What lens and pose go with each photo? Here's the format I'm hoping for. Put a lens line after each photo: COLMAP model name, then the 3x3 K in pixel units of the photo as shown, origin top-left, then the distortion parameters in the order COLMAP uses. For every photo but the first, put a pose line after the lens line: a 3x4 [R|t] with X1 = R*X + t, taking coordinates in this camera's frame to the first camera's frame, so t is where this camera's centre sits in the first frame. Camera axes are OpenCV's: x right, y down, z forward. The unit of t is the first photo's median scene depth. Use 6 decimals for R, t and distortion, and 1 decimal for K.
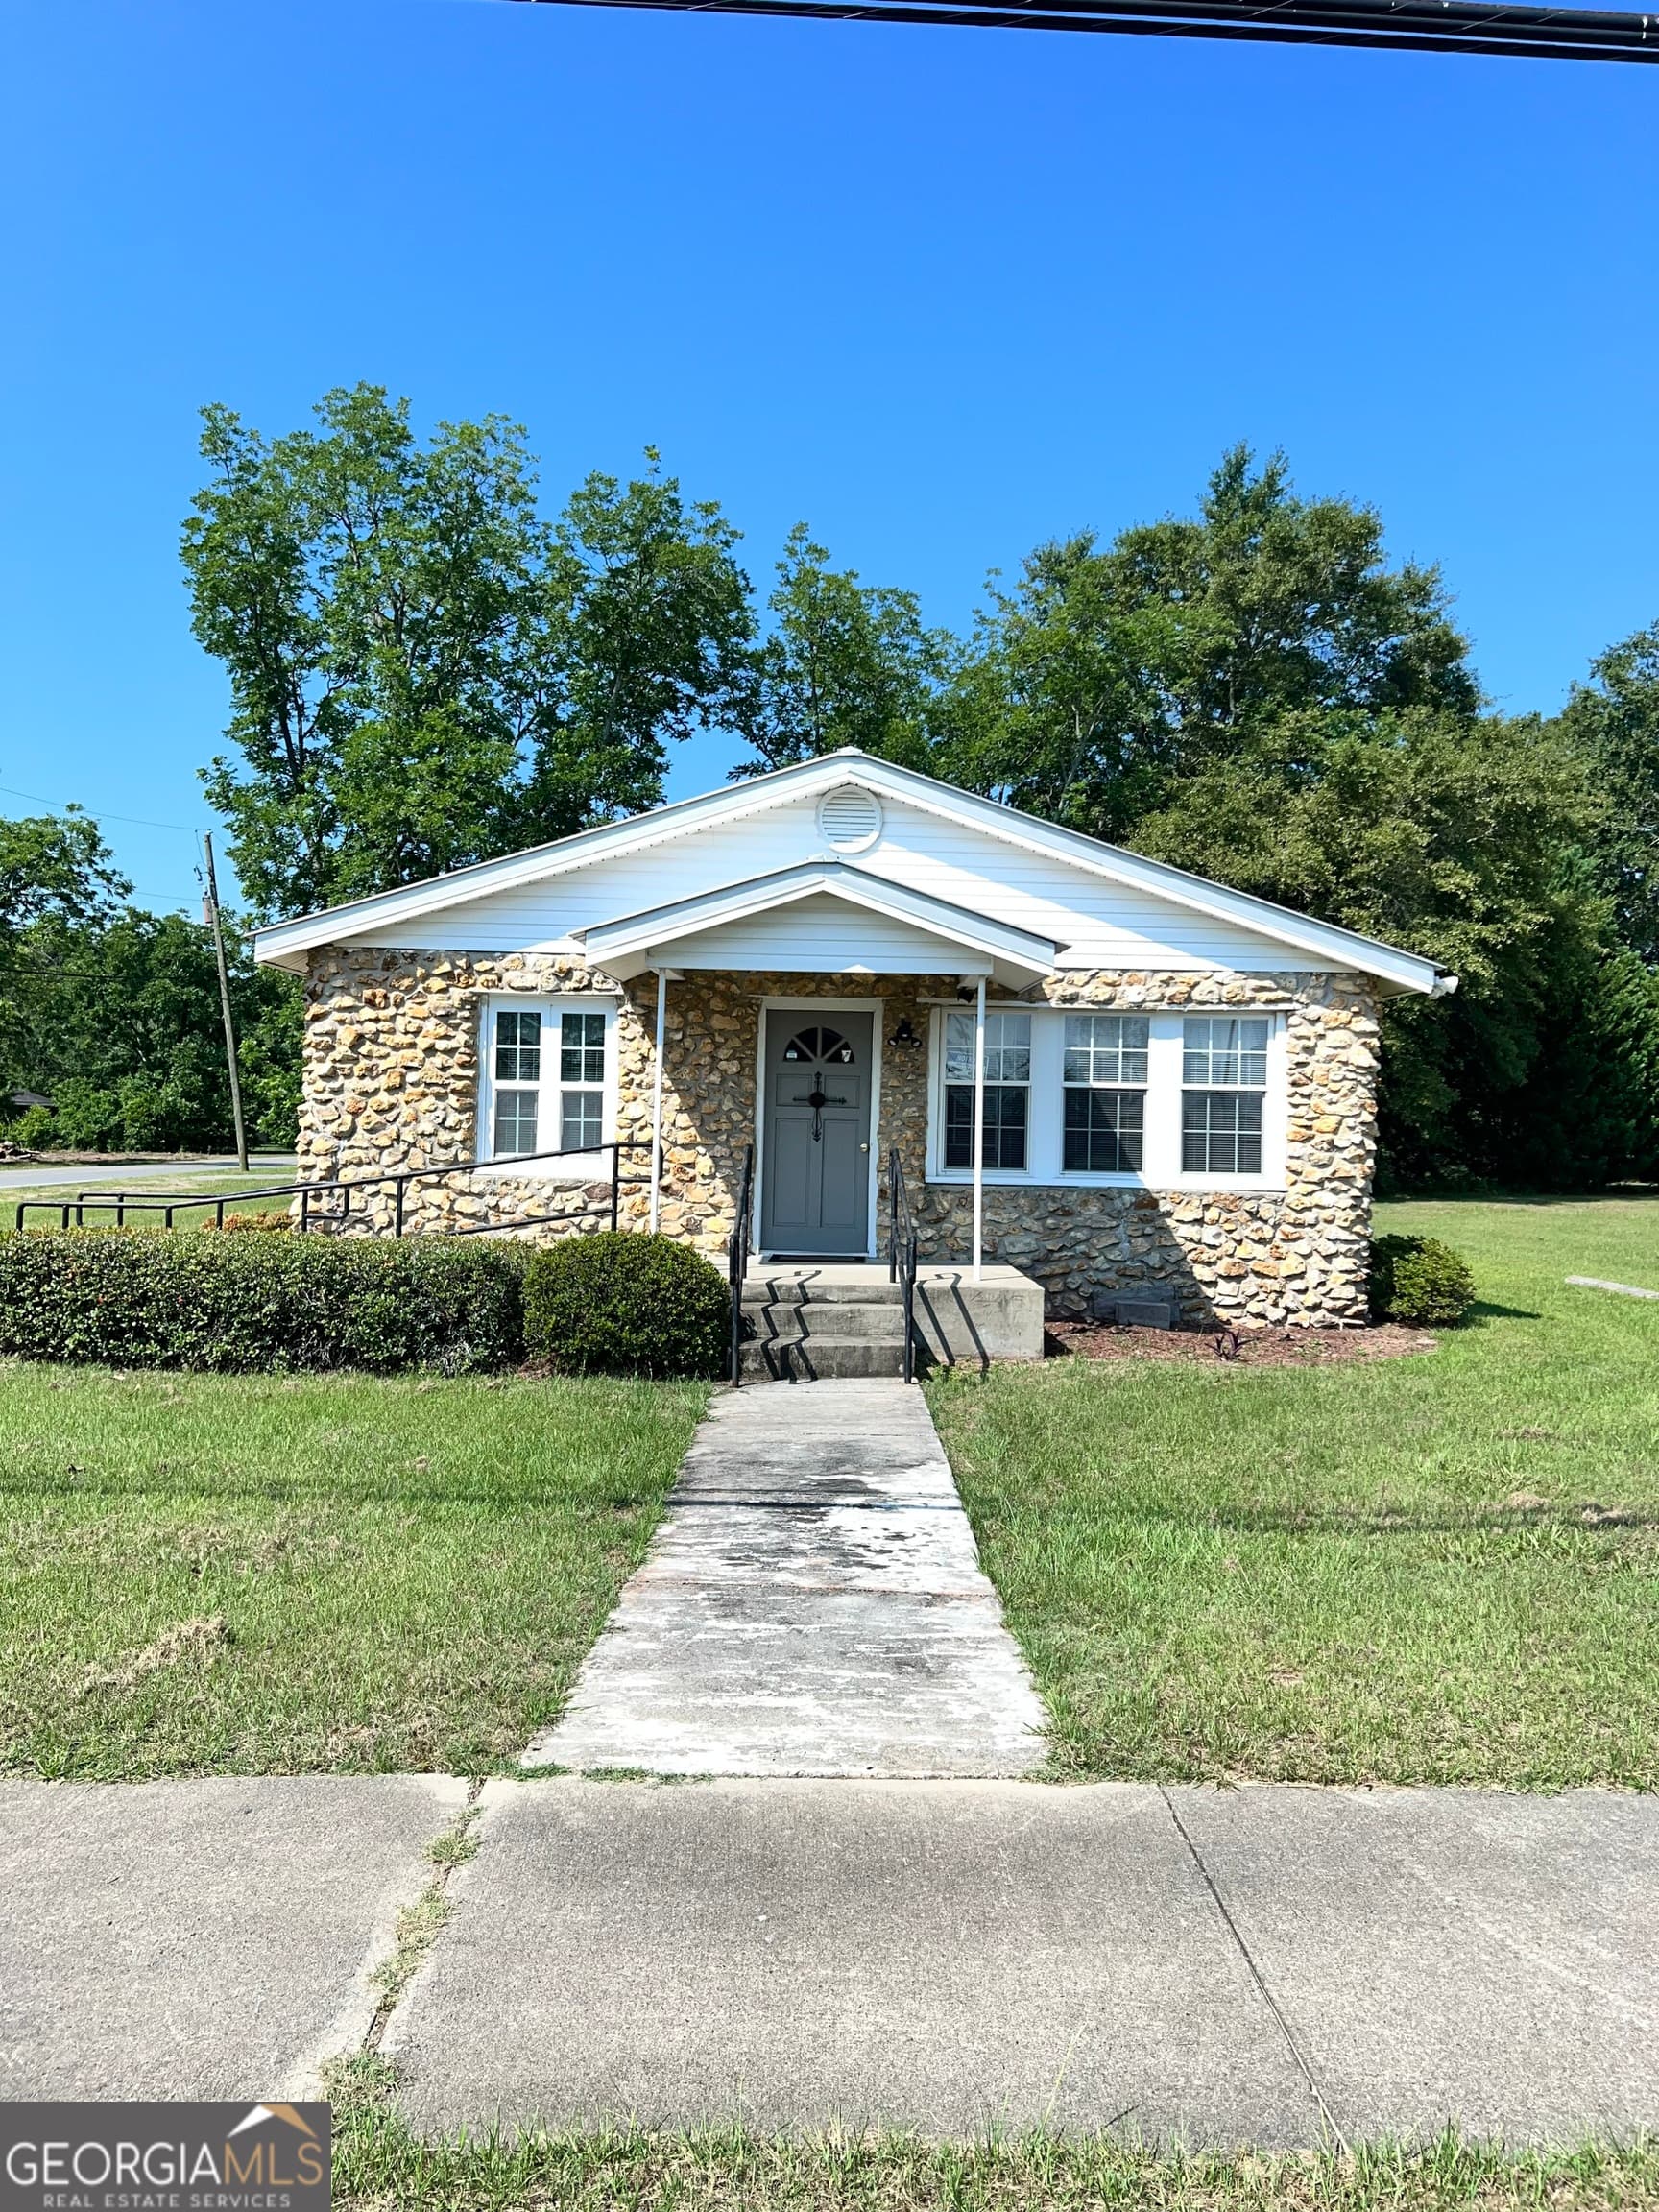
lens RADIAL K [[1777.1, 0, 829.5], [0, 1777.1, 1106.0], [0, 0, 1]] dist [0.073230, -0.000028]
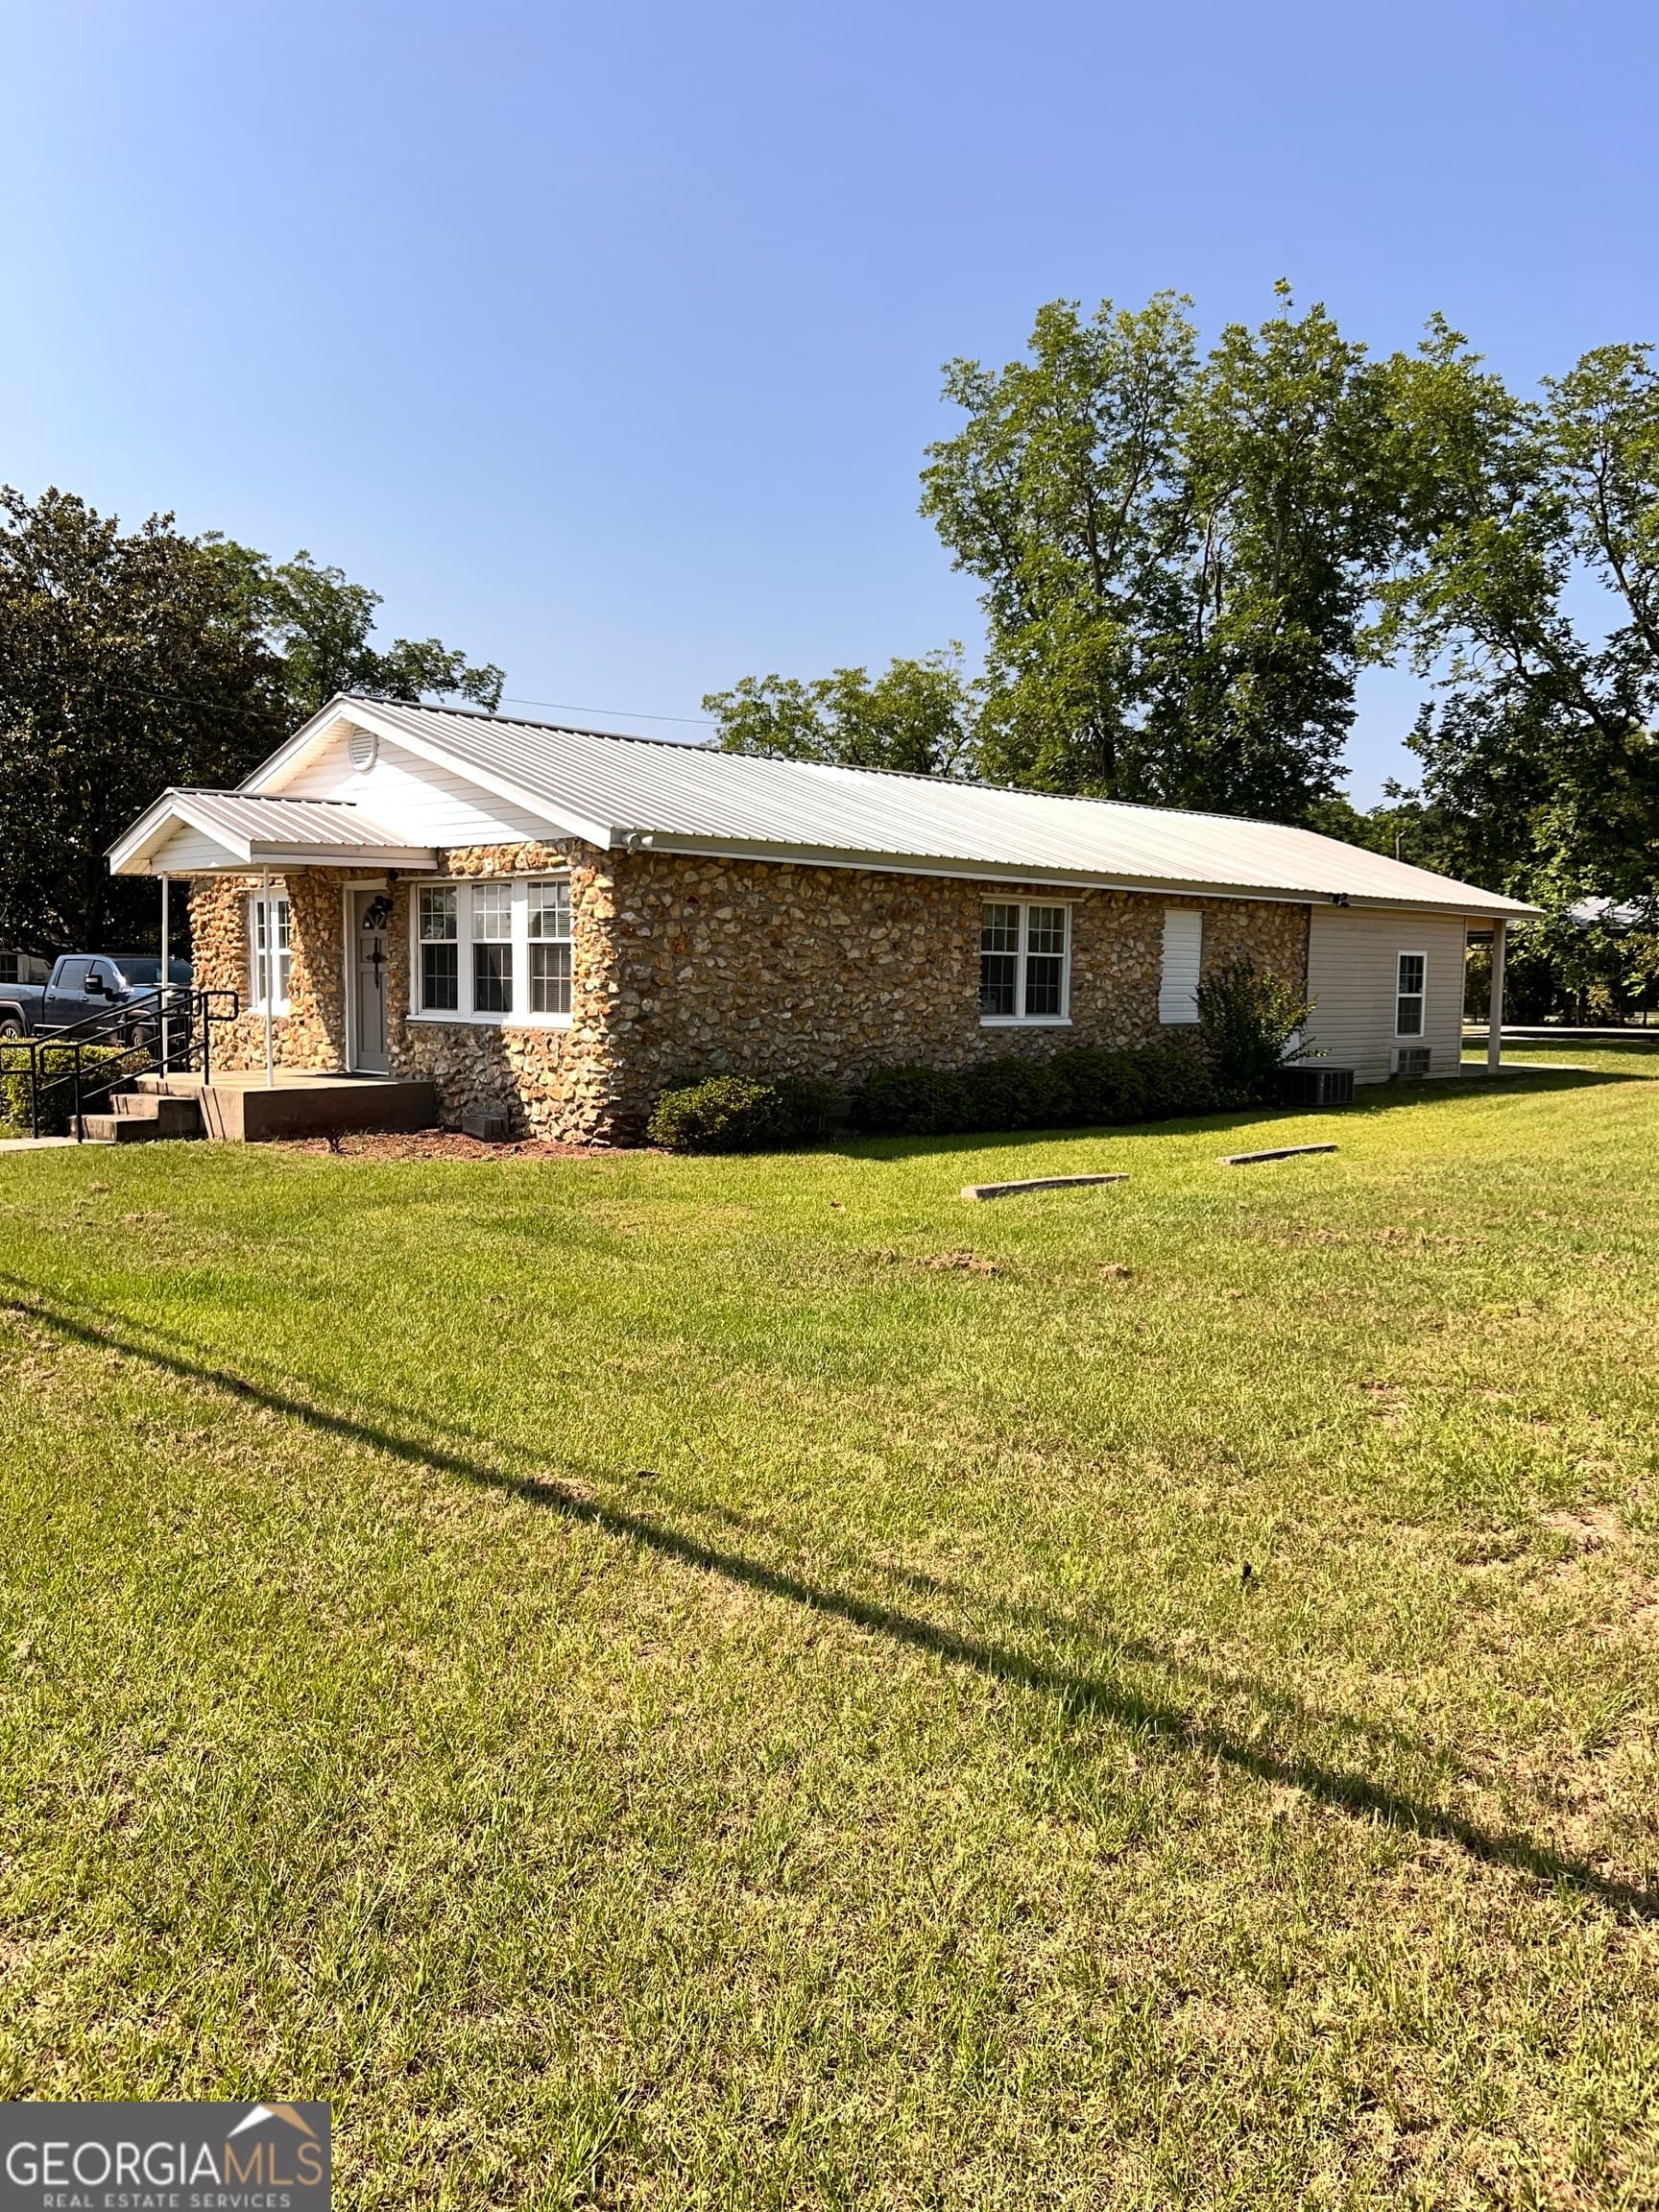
lens RADIAL K [[1777.1, 0, 829.5], [0, 1777.1, 1106.0], [0, 0, 1]] dist [0.073230, -0.000028]
pose [[0.693794, 0.037134, -0.719216, 1.216321], [0.018316, 0.997437, 0.069168, 0.021236], [0.719941, -0.061161, 0.691335, 0.313880]]
